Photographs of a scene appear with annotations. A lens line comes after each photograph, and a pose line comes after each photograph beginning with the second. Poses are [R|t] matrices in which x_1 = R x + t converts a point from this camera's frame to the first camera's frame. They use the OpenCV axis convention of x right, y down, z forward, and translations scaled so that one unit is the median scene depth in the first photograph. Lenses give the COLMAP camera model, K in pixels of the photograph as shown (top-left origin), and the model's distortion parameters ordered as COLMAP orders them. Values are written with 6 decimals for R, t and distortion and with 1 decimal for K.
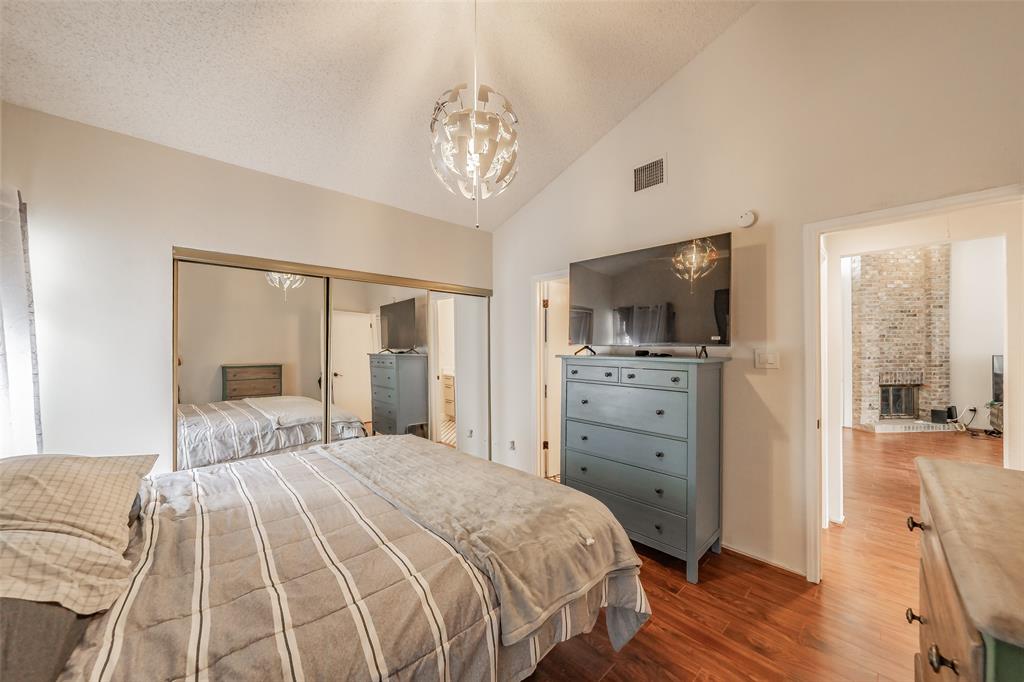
lens RADIAL K [[359.8, 0, 518.9], [0, 359.8, 339.9], [0, 0, 1]] dist [-0.001937, 0.000178]
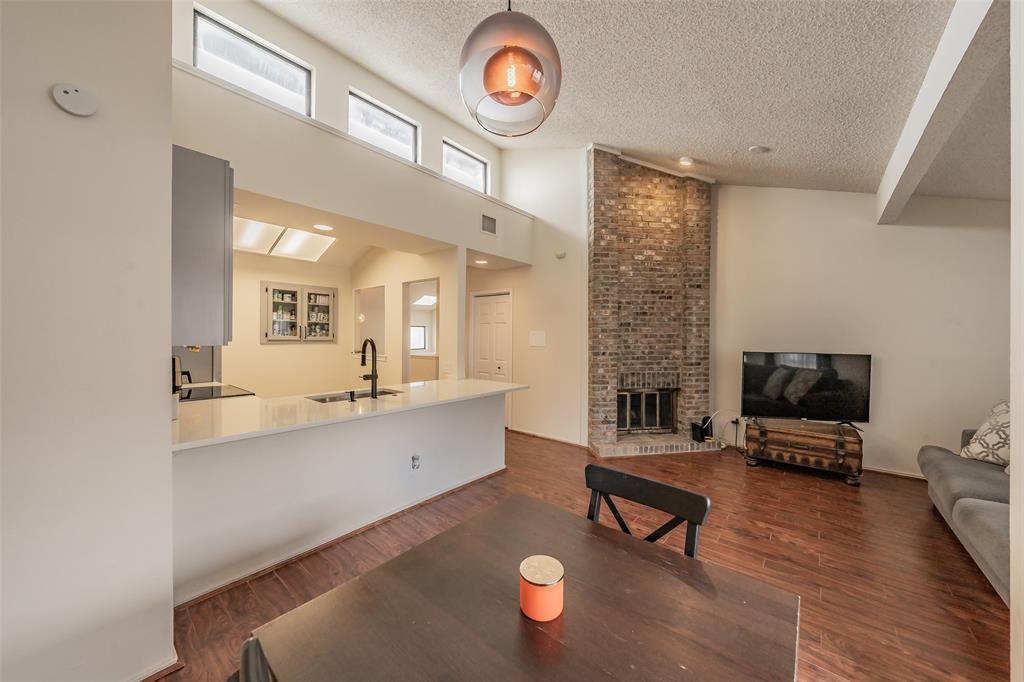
lens RADIAL K [[359.8, 0, 510.0], [0, 359.8, 338.1], [0, 0, 1]] dist [-0.001937, 0.000178]
pose [[0.994949, 0.006169, 0.100193, 0.696603], [-0.006828, 0.999957, 0.006239, 0.014924], [-0.100150, -0.006892, 0.994948, 0.280490]]
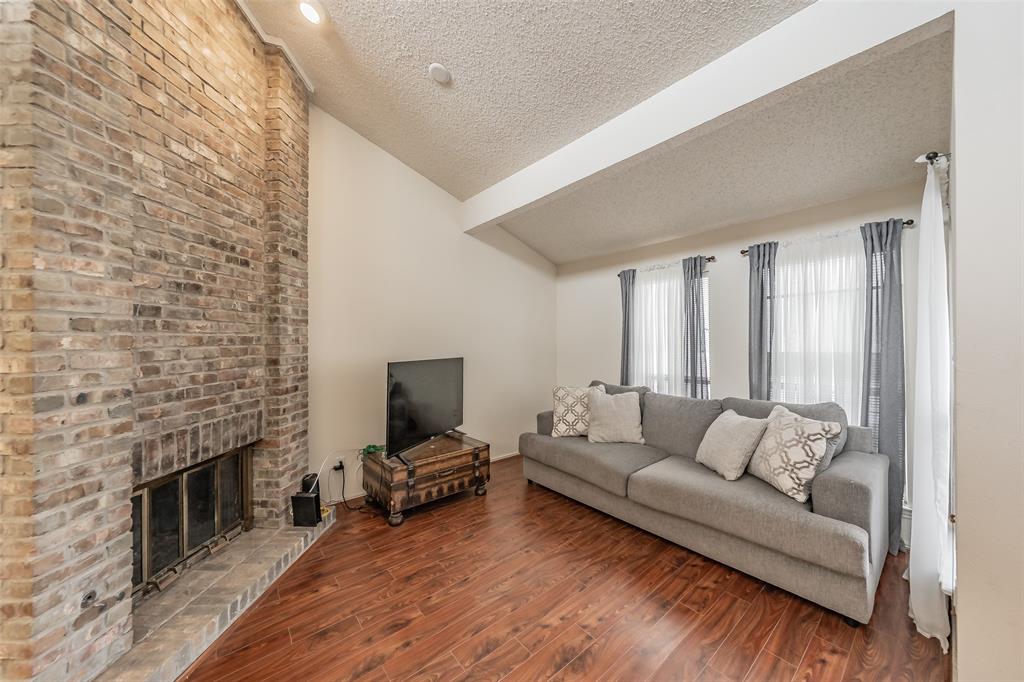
lens RADIAL K [[359.8, 0, 519.7], [0, 359.8, 338.4], [0, 0, 1]] dist [-0.001937, 0.000178]
pose [[0.062551, 0.005979, 0.998024, 0.749896], [0.003236, 0.999976, -0.006194, 0.013804], [-0.998037, 0.003617, 0.062530, 0.694143]]
